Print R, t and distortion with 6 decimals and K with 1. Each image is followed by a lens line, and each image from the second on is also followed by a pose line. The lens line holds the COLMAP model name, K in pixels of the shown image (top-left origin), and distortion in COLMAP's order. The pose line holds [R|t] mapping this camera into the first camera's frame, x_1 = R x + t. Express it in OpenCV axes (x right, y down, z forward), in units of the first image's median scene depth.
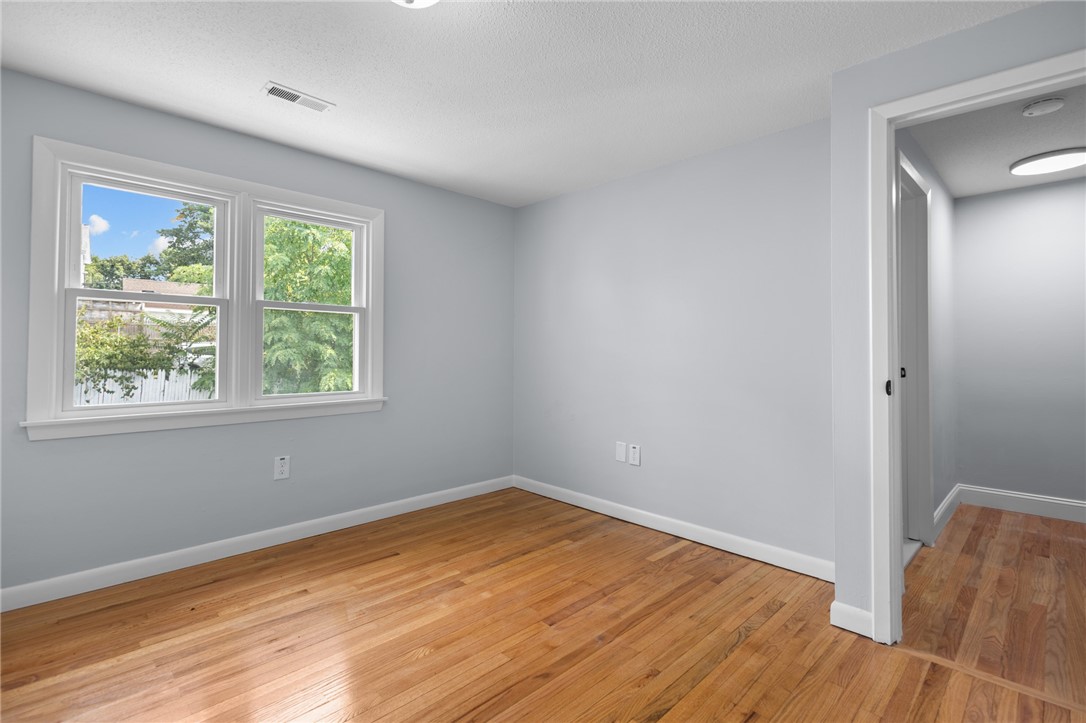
lens RADIAL K [[509.2, 0, 541.4], [0, 509.2, 335.2], [0, 0, 1]] dist [0.003572, 0.000523]
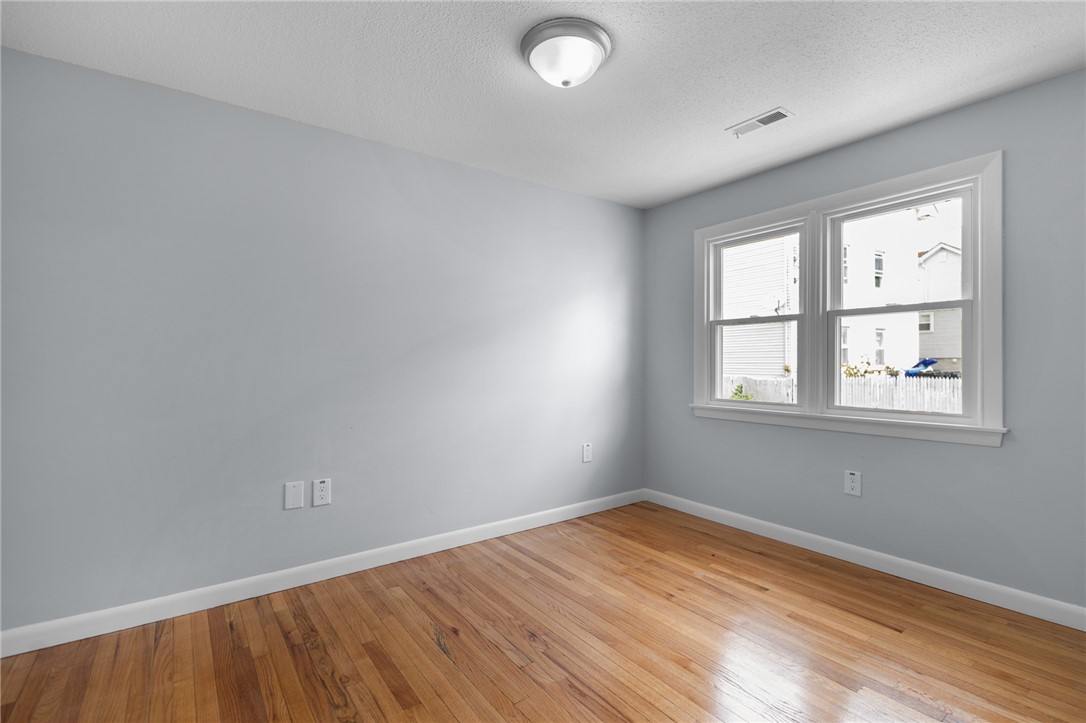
lens RADIAL K [[499.9, 0, 545.3], [0, 499.9, 355.1], [0, 0, 1]] dist [0.003361, -0.000797]
pose [[-0.152411, -0.017965, -0.988154, 0.583088], [0.033272, 0.999175, -0.023297, 0.027560], [0.987757, -0.036428, -0.151688, 0.673993]]
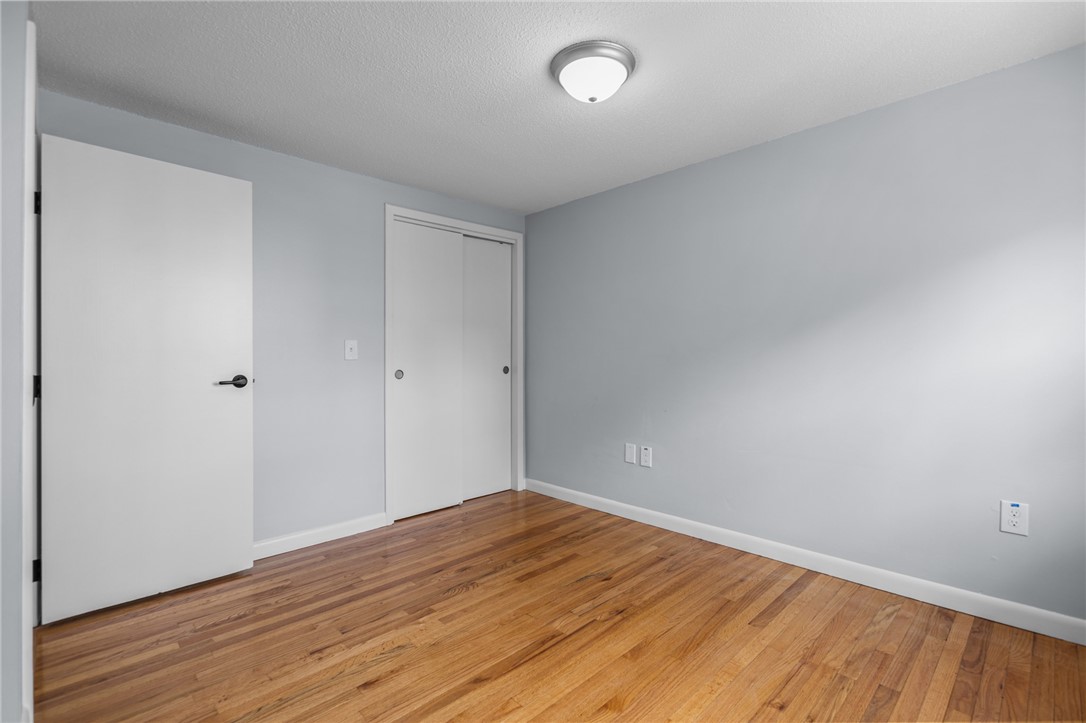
lens RADIAL K [[499.9, 0, 545.3], [0, 499.9, 355.1], [0, 0, 1]] dist [0.003361, -0.000797]
pose [[-0.999912, -0.006433, 0.011596, -0.090633], [-0.006844, 0.999335, -0.035807, 0.046408], [-0.011358, -0.035883, -0.999291, 1.389819]]
